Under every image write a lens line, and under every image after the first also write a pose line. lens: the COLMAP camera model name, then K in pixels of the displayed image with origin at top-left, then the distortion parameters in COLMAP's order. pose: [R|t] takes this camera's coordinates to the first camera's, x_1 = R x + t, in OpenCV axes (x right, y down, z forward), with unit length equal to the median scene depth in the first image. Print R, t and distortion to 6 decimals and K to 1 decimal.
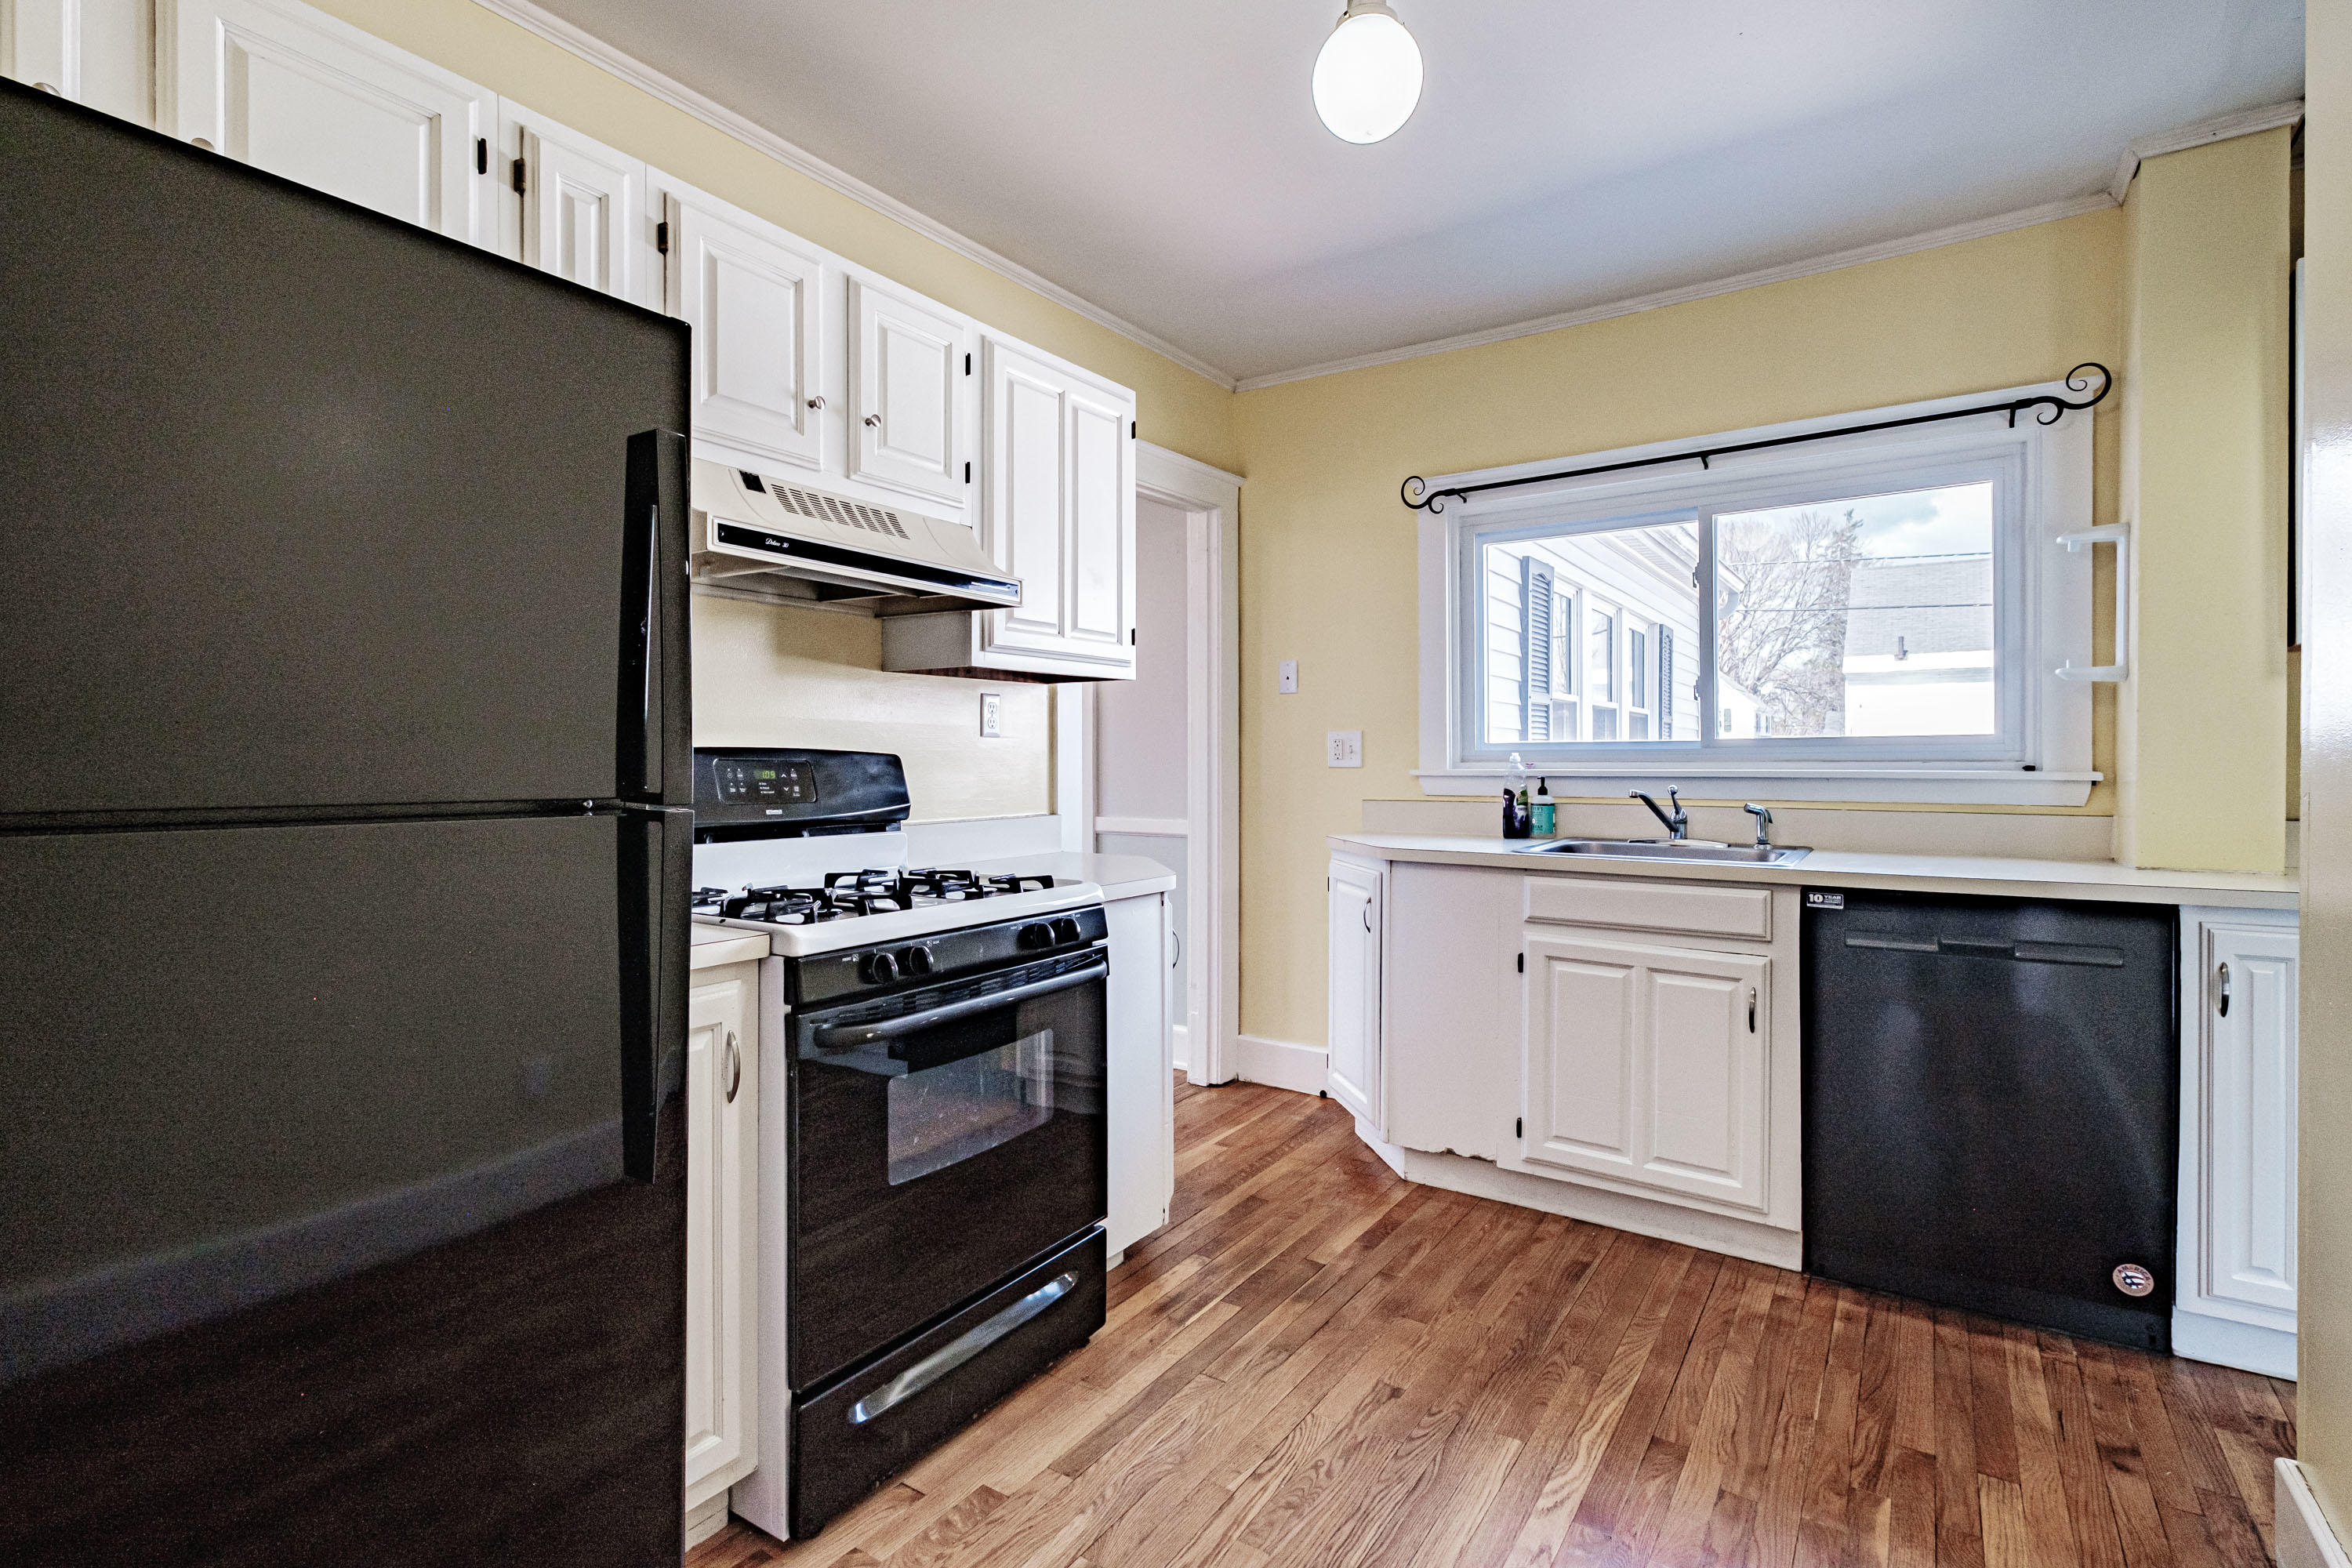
lens RADIAL K [[1112.6, 0, 1187.9], [0, 1112.6, 759.5], [0, 0, 1]] dist [0.014177, -0.007041]
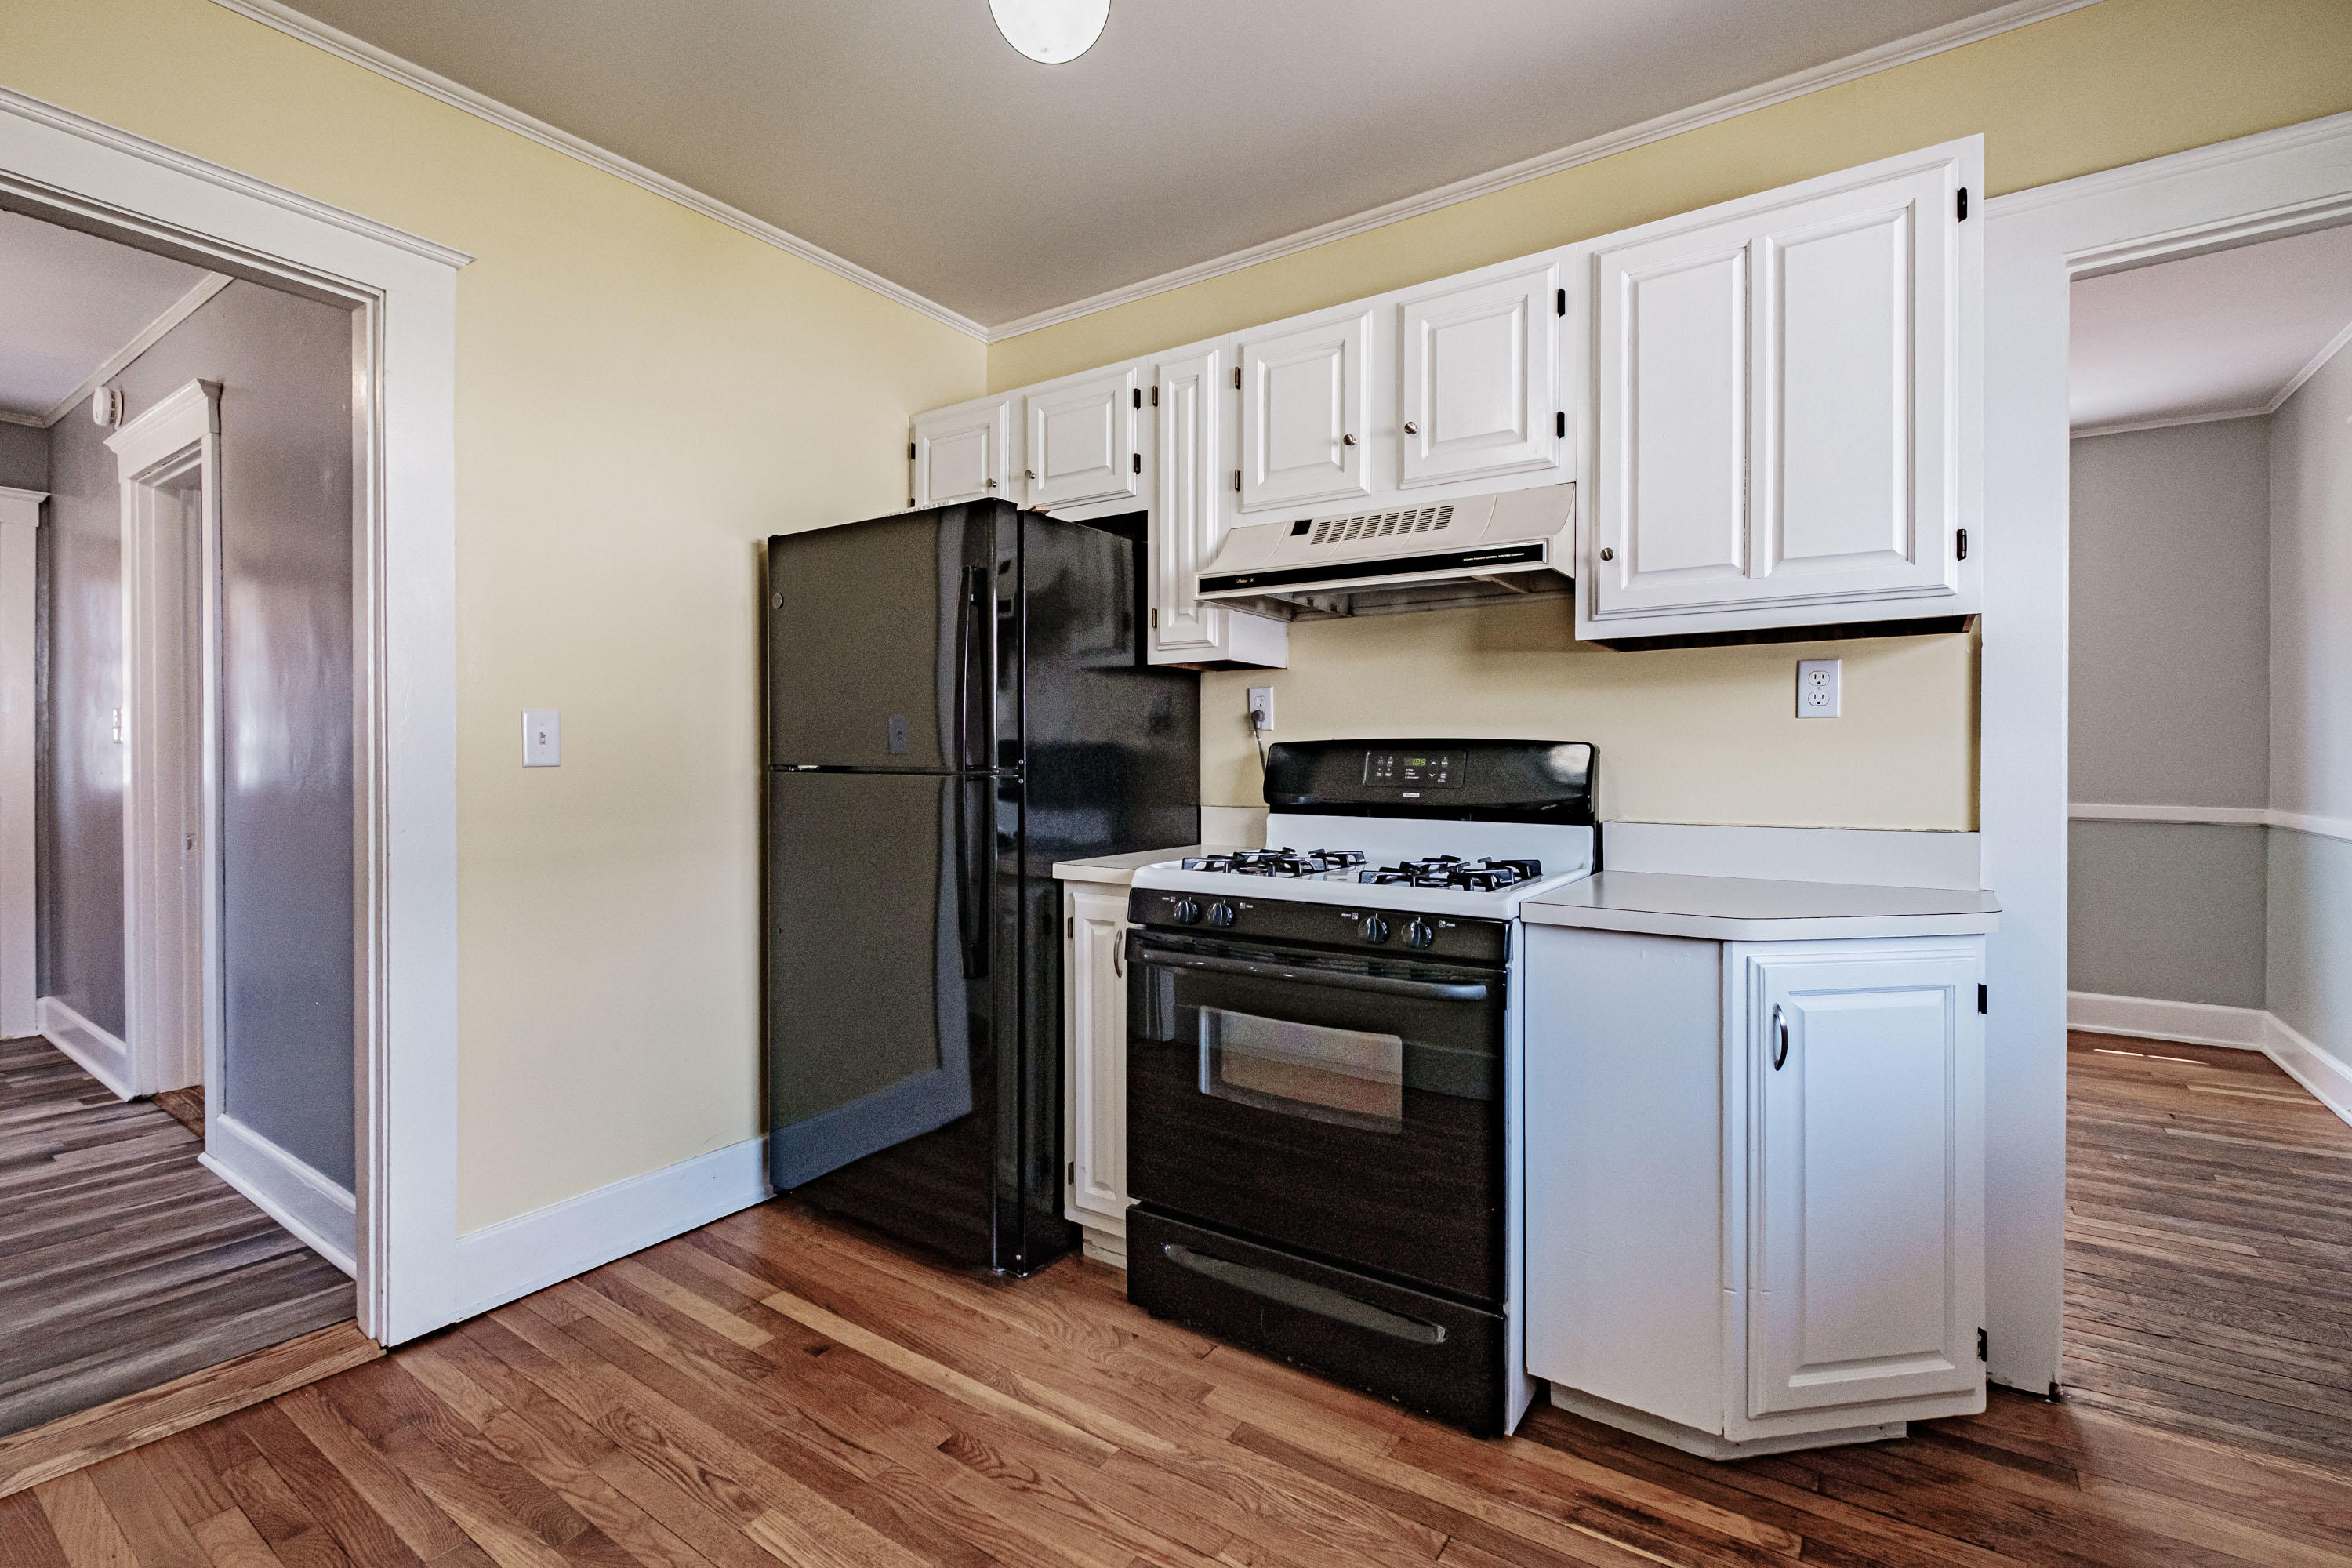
lens RADIAL K [[1045.9, 0, 1175.7], [0, 1045.9, 755.7], [0, 0, 1]] dist [0.012305, -0.011868]
pose [[-0.005812, -0.005628, -0.999967, 0.630598], [-0.002636, 0.999981, -0.005613, 0.012275], [0.999980, 0.002603, -0.005826, 0.691575]]
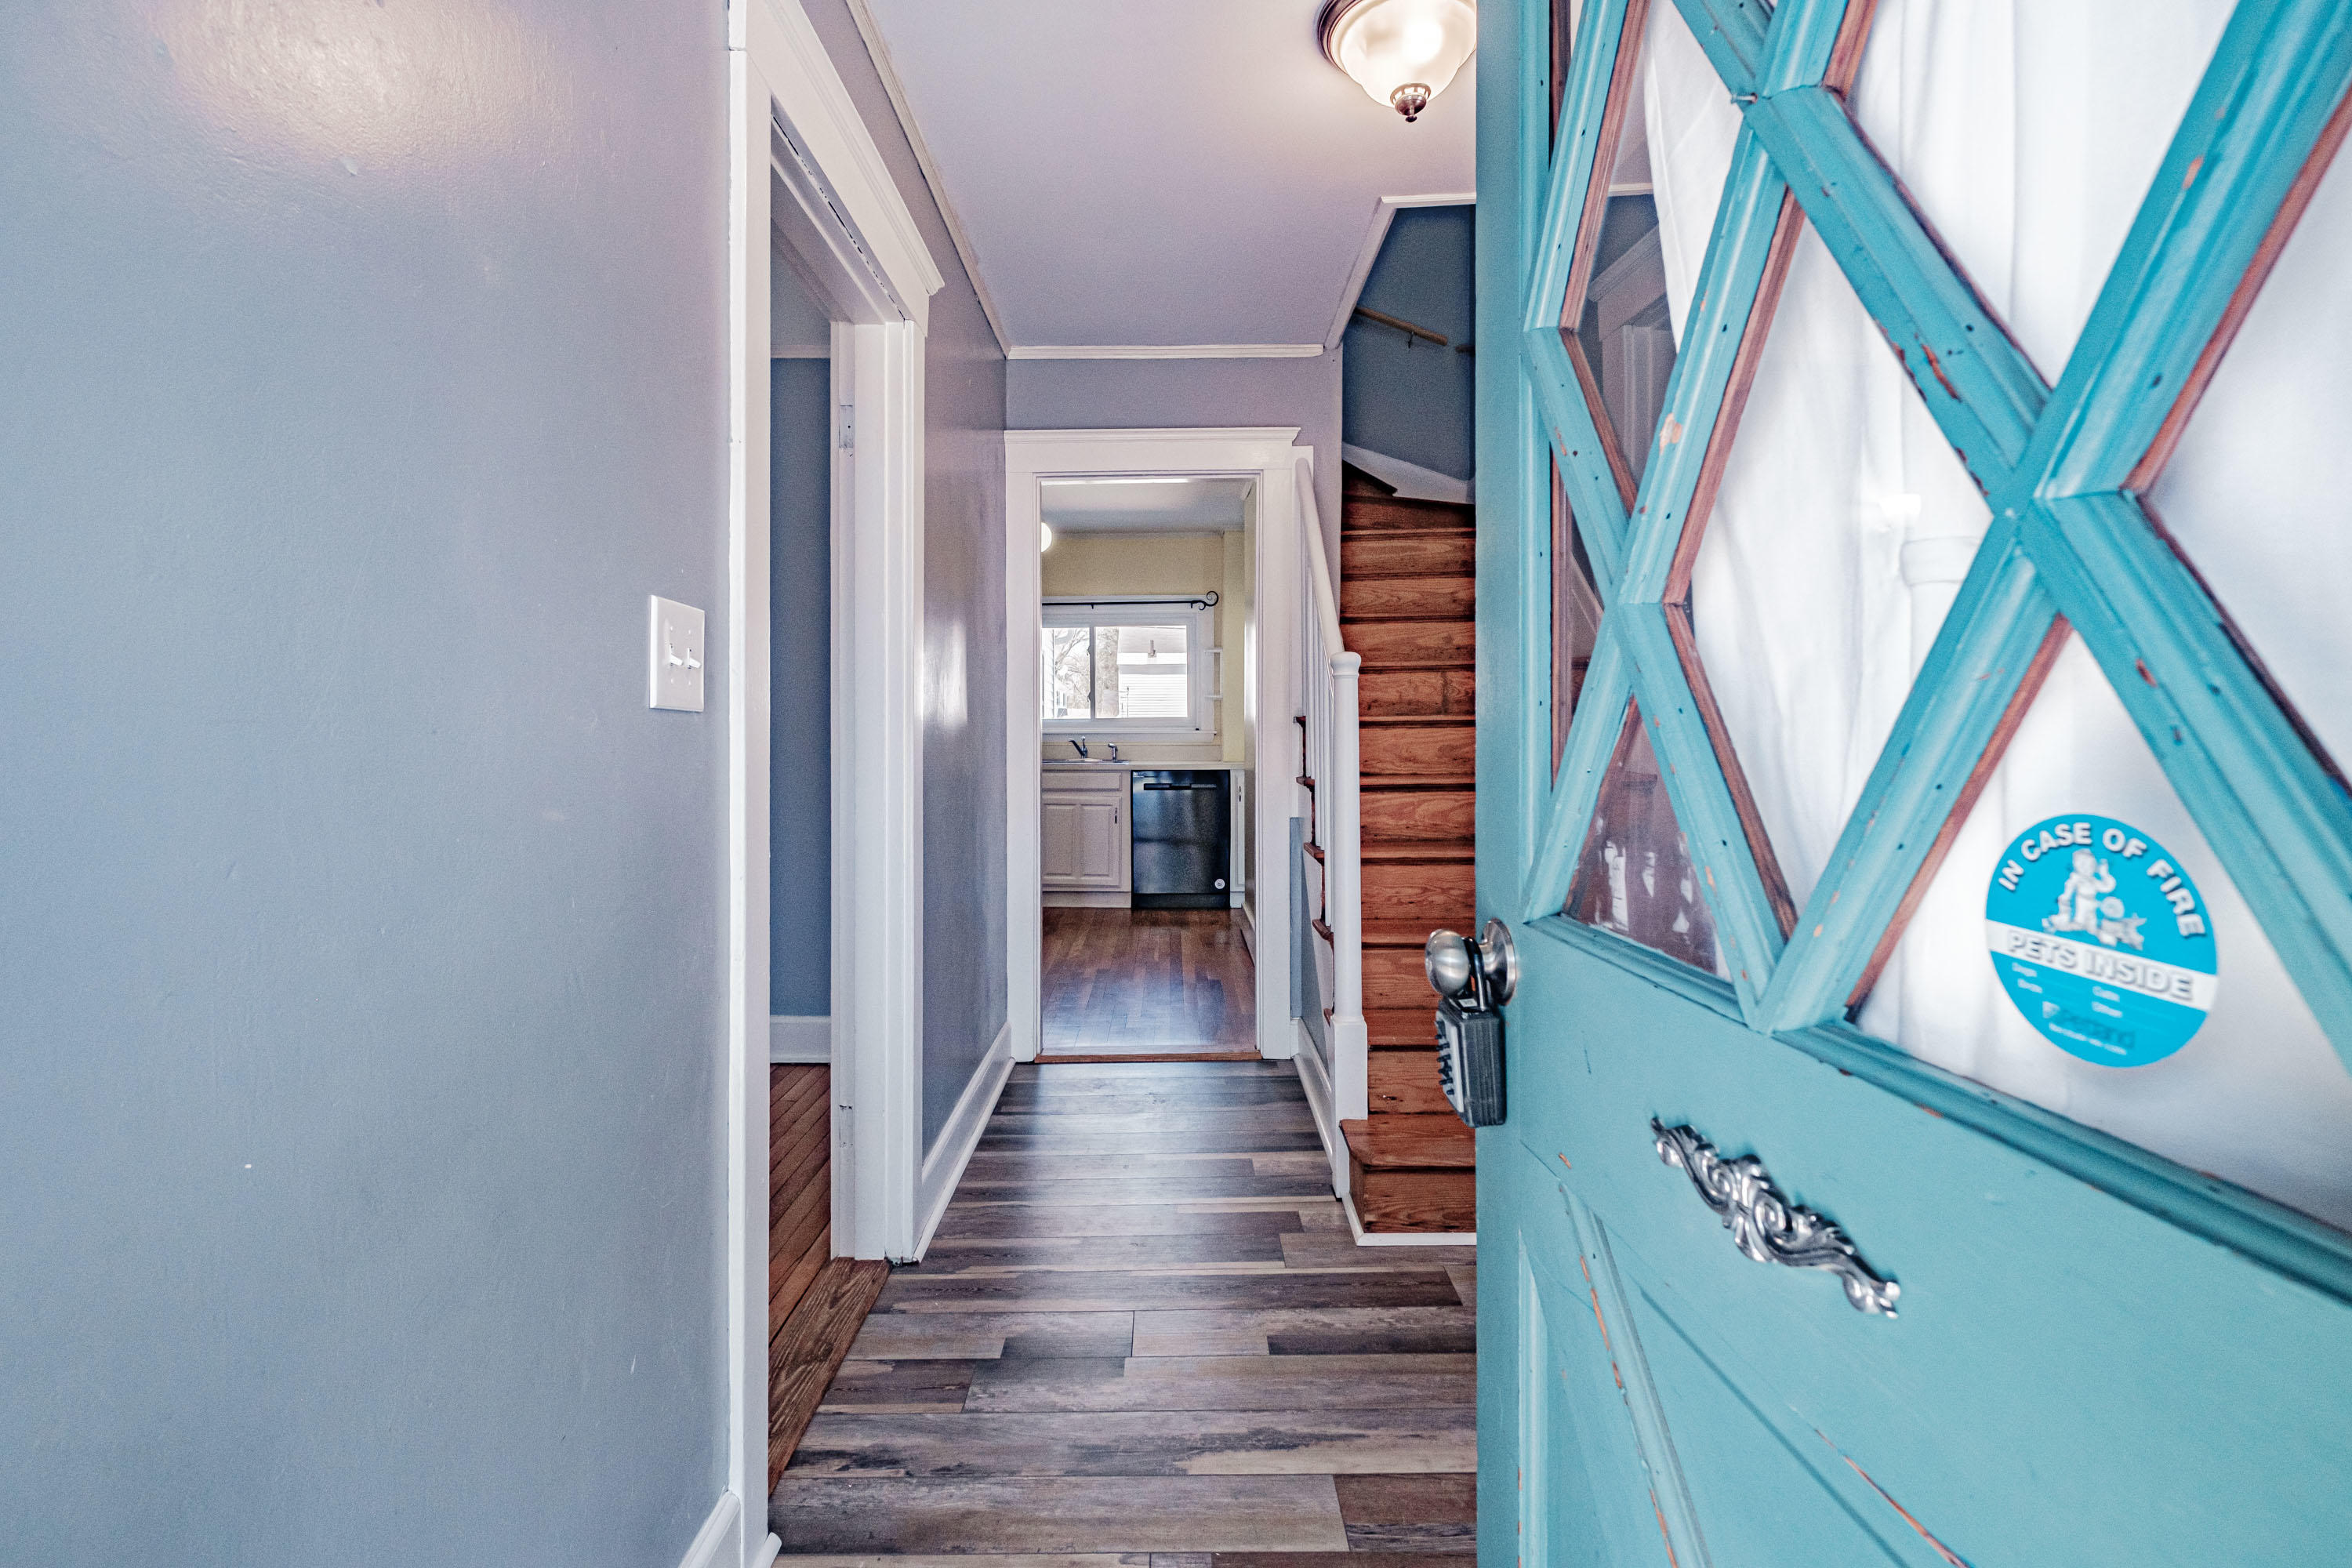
lens RADIAL K [[1045.9, 0, 1175.7], [0, 1045.9, 755.7], [0, 0, 1]] dist [0.012305, -0.011868]
pose [[0.829217, -0.019322, 0.558593, -0.814271], [0.003968, 0.999581, 0.028685, -0.002034], [-0.558913, -0.021570, 0.828946, -1.226577]]
